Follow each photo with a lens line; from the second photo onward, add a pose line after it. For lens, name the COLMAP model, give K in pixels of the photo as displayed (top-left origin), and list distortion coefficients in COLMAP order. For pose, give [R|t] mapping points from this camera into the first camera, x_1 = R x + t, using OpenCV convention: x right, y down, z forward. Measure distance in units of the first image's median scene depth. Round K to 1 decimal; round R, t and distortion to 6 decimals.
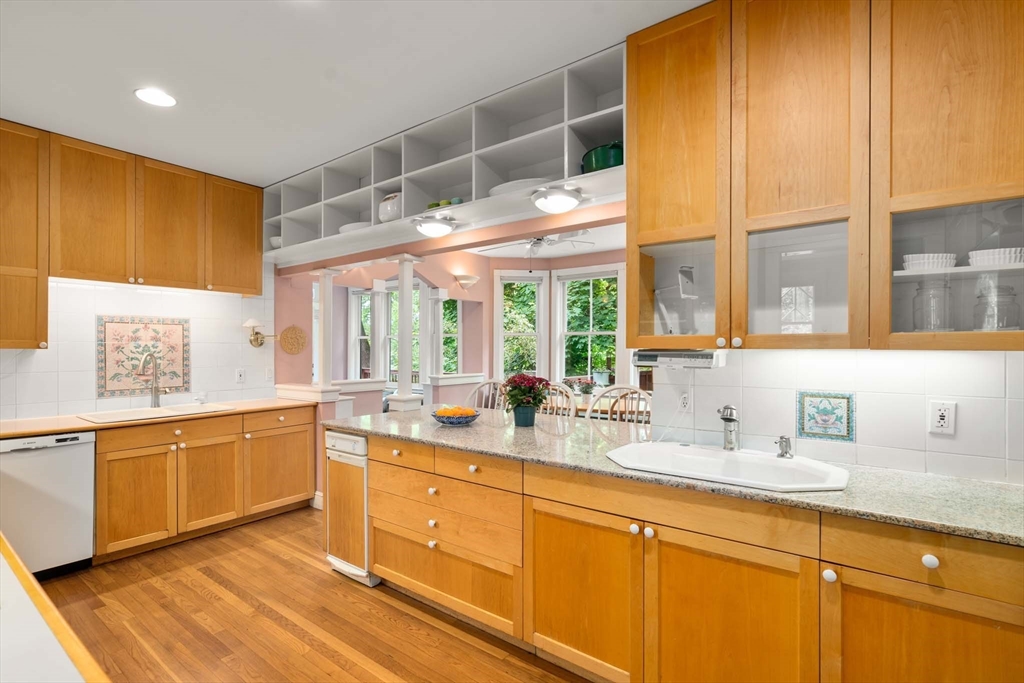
lens RADIAL K [[468.3, 0, 515.0], [0, 468.3, 347.7], [0, 0, 1]] dist [0.001545, 0.001361]
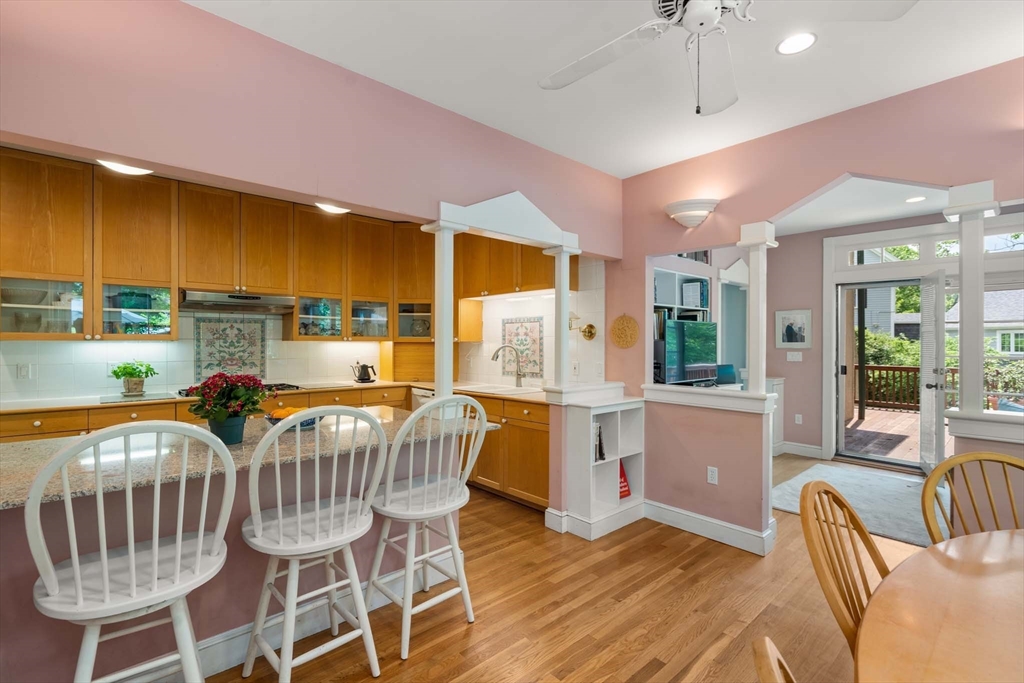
lens RADIAL K [[468.3, 0, 492.4], [0, 468.3, 343.1], [0, 0, 1]] dist [0.001545, 0.001361]
pose [[-0.222732, -0.000628, -0.974880, 0.481028], [0.000386, 1.000000, -0.000733, 0.006600], [0.974880, -0.000539, -0.222731, 1.147458]]
